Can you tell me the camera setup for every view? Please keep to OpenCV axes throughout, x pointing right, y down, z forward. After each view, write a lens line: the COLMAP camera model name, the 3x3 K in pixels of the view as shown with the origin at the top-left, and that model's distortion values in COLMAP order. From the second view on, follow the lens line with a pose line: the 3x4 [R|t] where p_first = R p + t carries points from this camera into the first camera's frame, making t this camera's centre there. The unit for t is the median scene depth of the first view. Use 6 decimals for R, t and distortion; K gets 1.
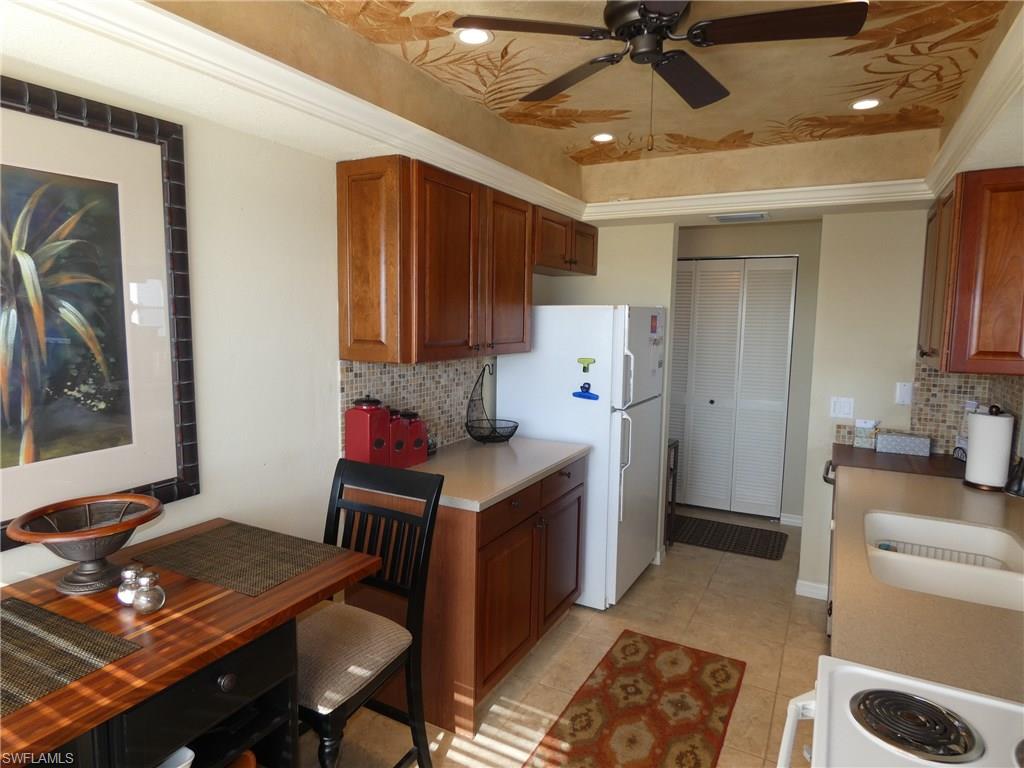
lens RADIAL K [[610.1, 0, 496.8], [0, 610.1, 385.6], [0, 0, 1]] dist [-0.028048, -0.000308]
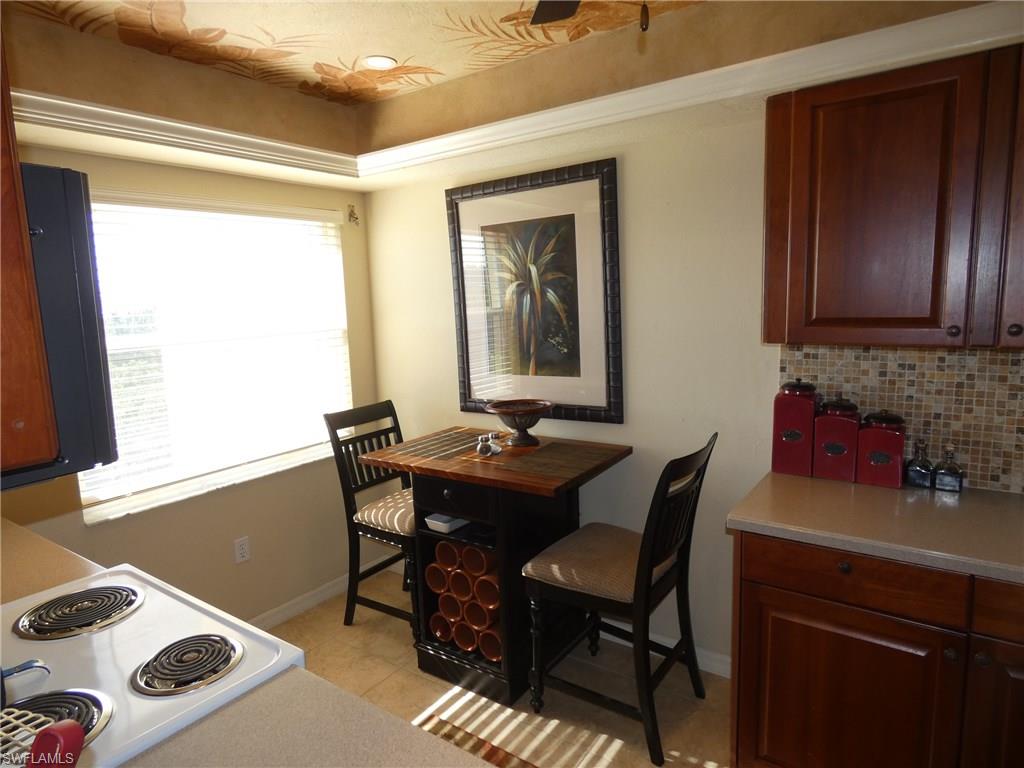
lens RADIAL K [[619.8, 0, 509.6], [0, 619.8, 382.0], [0, 0, 1]] dist [0.010811, -0.001635]
pose [[-0.121955, 0.129947, -0.983992, 0.852763], [-0.077285, 0.987139, 0.139941, -0.087057], [0.989522, 0.093114, -0.110344, 0.835718]]
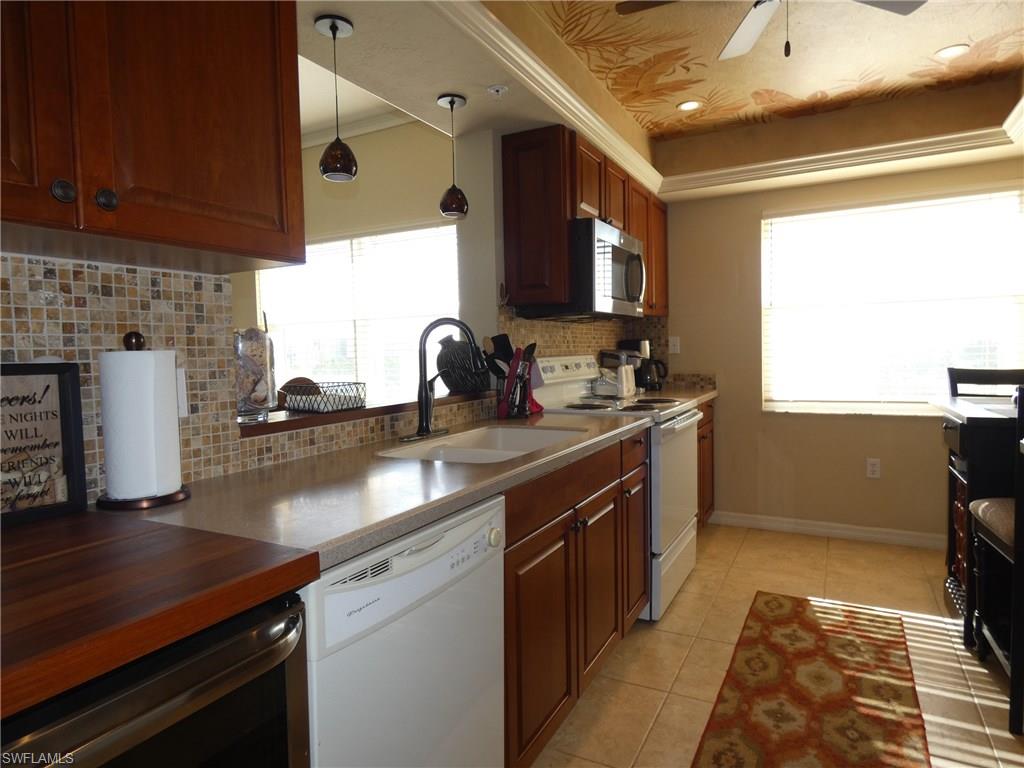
lens RADIAL K [[619.8, 0, 509.6], [0, 619.8, 382.0], [0, 0, 1]] dist [0.010811, -0.001635]
pose [[-0.999773, 0.011446, -0.017998, 0.679051], [0.008244, 0.985600, 0.168892, -0.028297], [0.019672, 0.168705, -0.985470, 1.763581]]
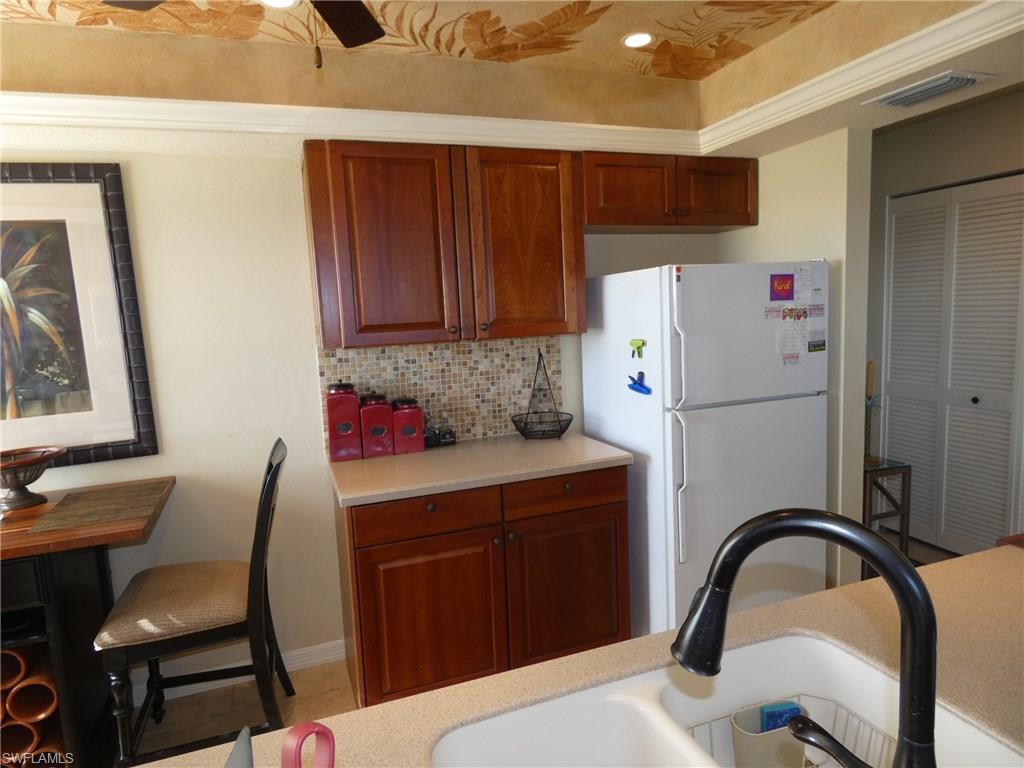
lens RADIAL K [[608.5, 0, 512.0], [0, 608.5, 384.0], [0, 0, 1]] dist [-0.020879, -0.001866]
pose [[0.754928, 0.030599, -0.655094, 0.819016], [-0.015248, 0.999460, 0.029113, -0.014064], [0.655631, -0.011989, 0.754987, 0.502878]]
